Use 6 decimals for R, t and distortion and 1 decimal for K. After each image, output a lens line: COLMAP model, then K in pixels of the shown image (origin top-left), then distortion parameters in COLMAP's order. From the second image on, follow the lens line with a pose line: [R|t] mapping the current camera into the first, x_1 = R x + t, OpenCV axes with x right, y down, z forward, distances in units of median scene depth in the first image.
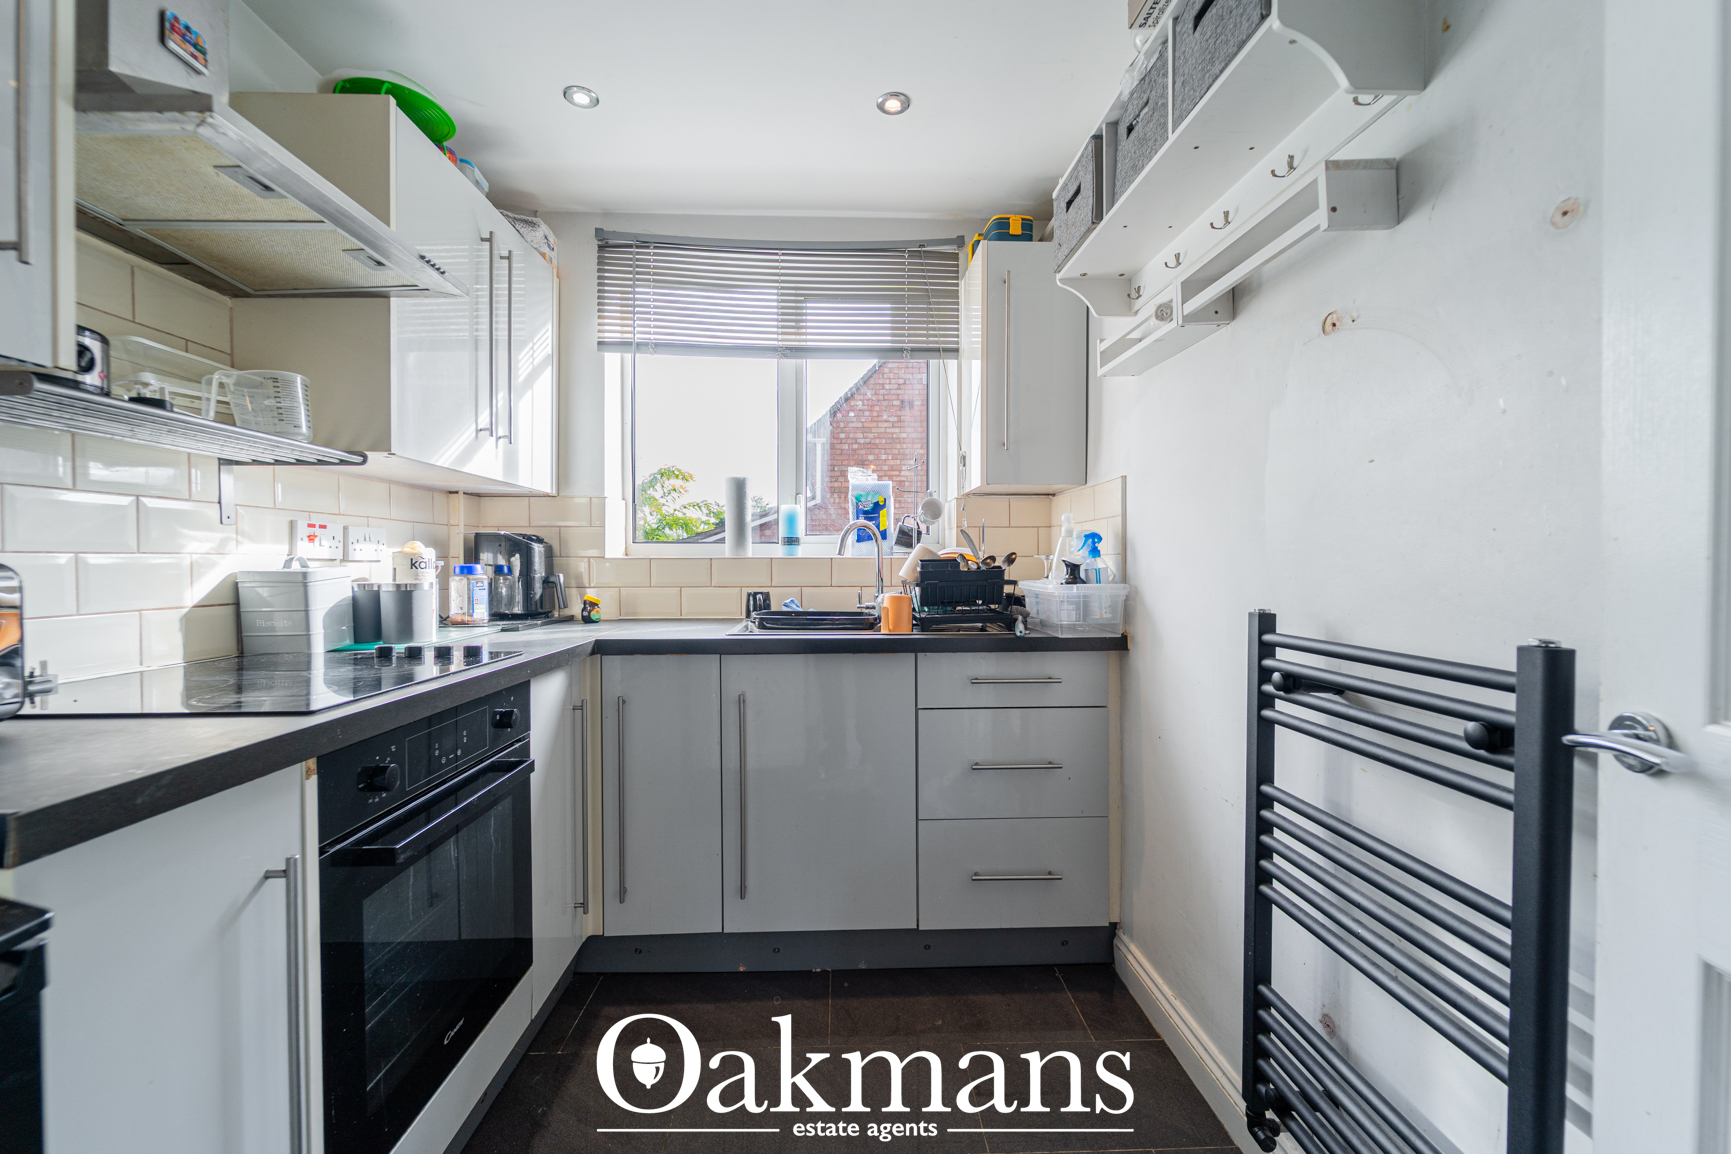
lens RADIAL K [[724.1, 0, 867.7], [0, 724.1, 570.2], [0, 0, 1]] dist [-0.000550, -0.000897]
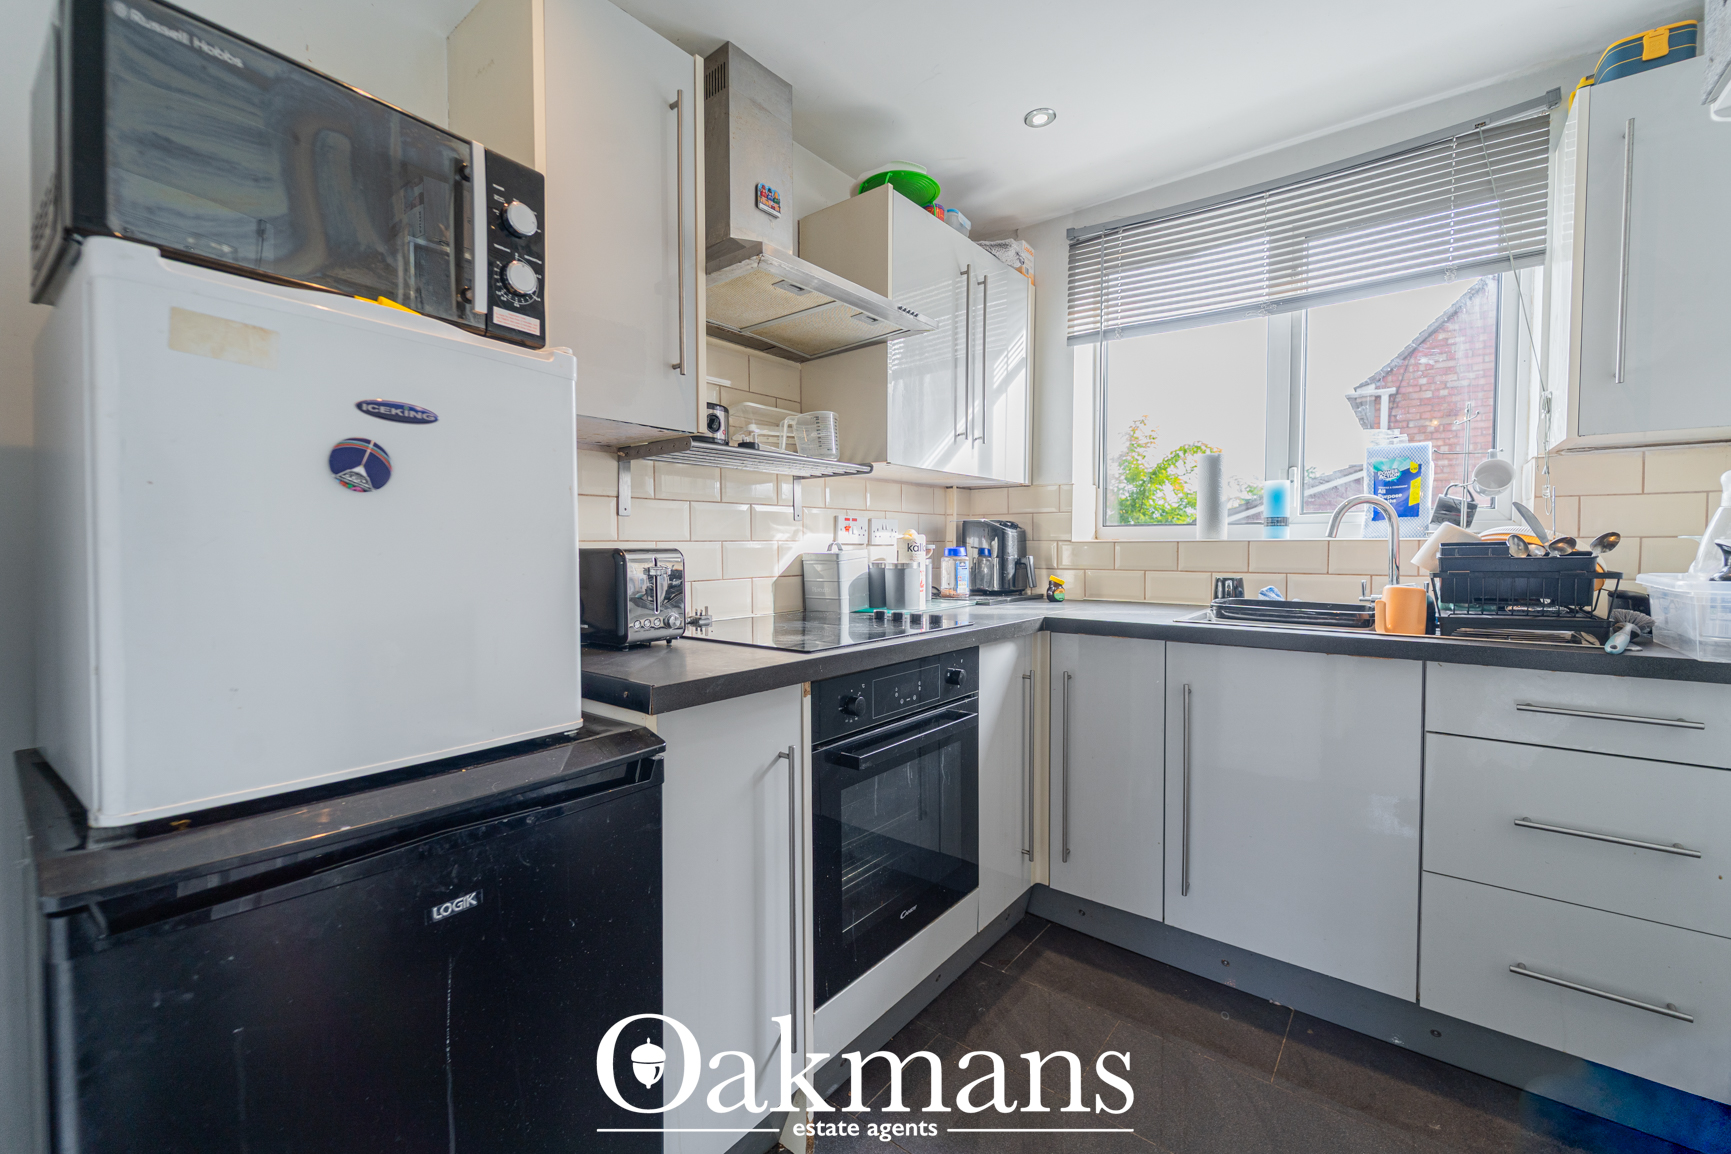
lens RADIAL K [[720.8, 0, 840.0], [0, 720.8, 567.9], [0, 0, 1]] dist [0.000752, -0.000235]
pose [[0.739854, 0.021059, -0.672438, 0.122500], [-0.004851, 0.999651, 0.025970, -0.005011], [0.672750, -0.015952, 0.739698, -0.012809]]
